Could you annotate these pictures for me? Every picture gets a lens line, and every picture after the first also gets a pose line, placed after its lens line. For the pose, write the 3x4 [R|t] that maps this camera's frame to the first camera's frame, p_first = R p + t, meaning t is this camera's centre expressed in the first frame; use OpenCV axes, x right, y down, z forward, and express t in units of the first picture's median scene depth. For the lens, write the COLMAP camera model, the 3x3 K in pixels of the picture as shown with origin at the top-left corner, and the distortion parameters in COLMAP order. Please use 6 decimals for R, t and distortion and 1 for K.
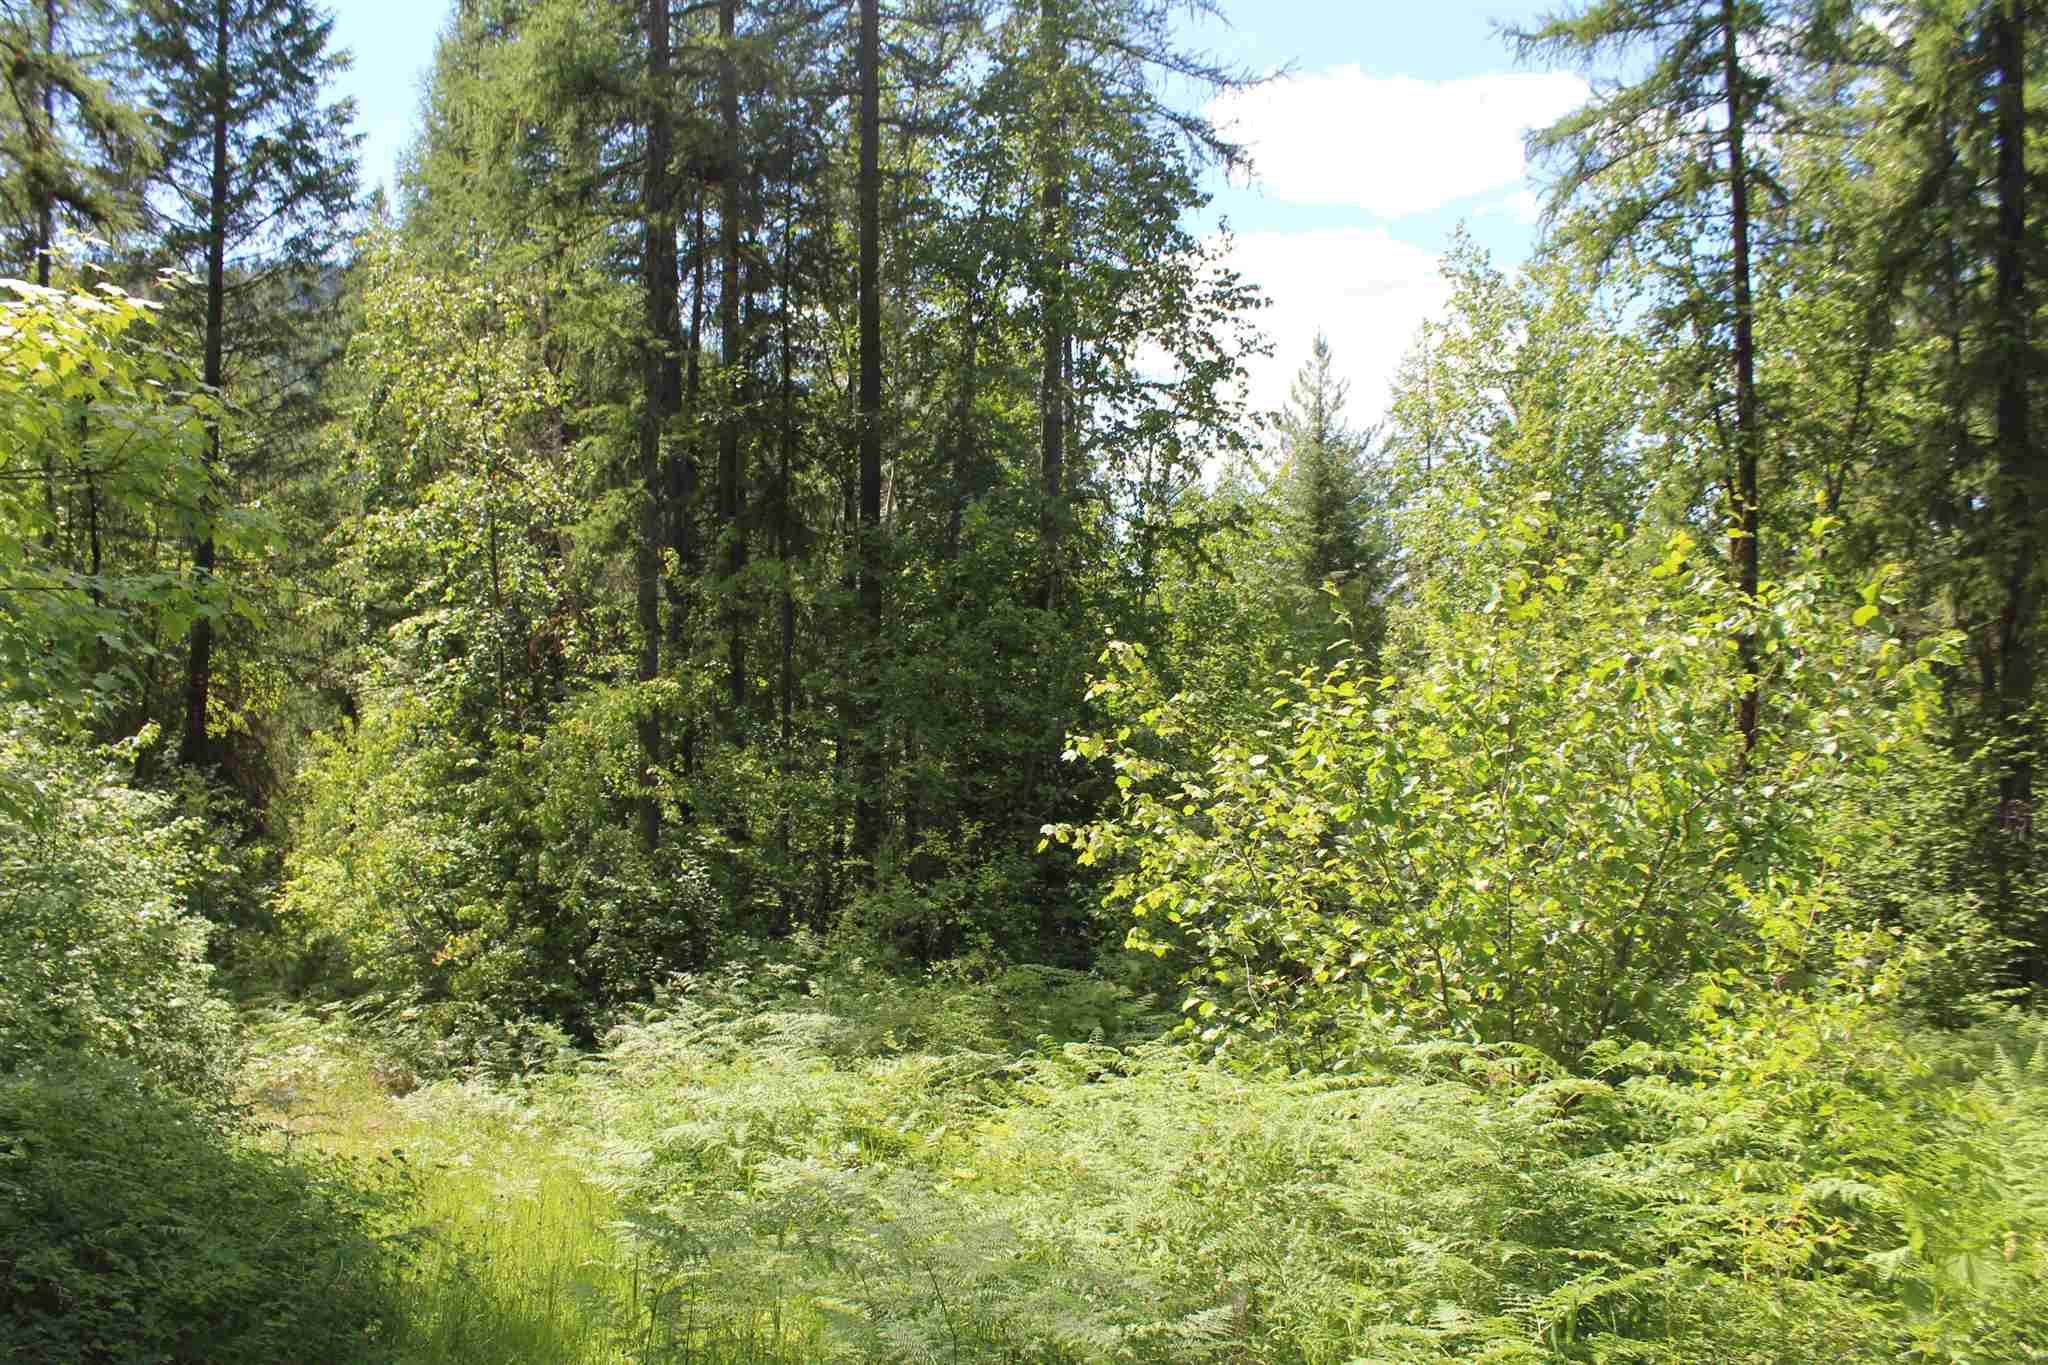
lens RADIAL K [[1617.3, 0, 1032.5], [0, 1617.3, 738.9], [0, 0, 1]] dist [-0.162660, 0.093891]
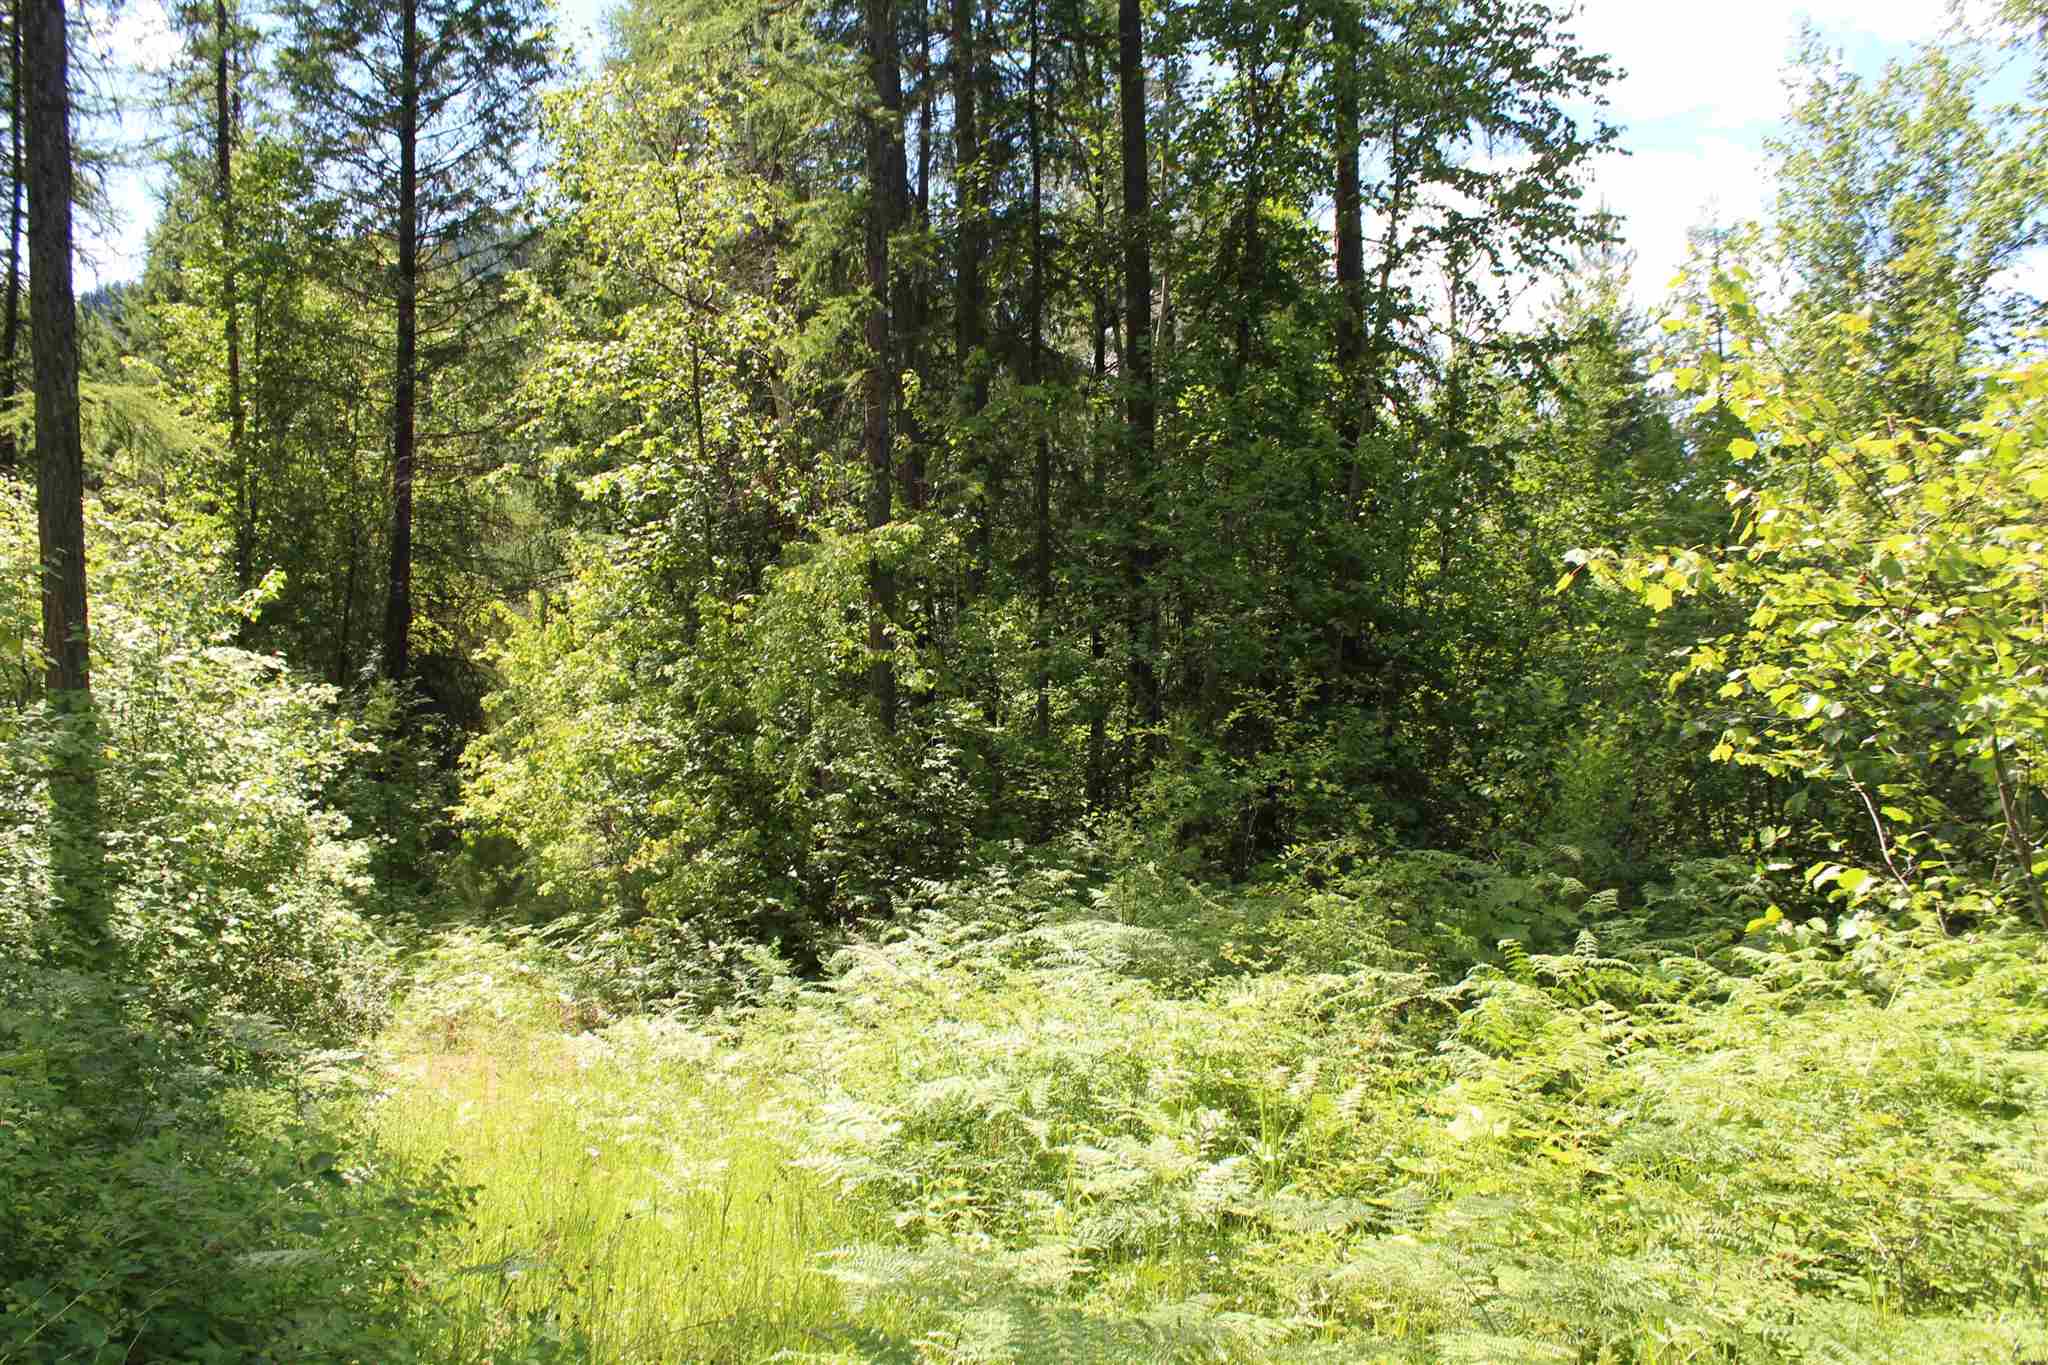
lens RADIAL K [[1727.4, 0, 1017.1], [0, 1727.4, 679.2], [0, 0, 1]] dist [-0.178317, 0.194298]
pose [[0.987776, -0.012583, -0.155371, -0.041775], [0.014200, 0.999856, 0.009305, 0.038871], [0.155232, -0.011397, 0.987812, 0.167348]]
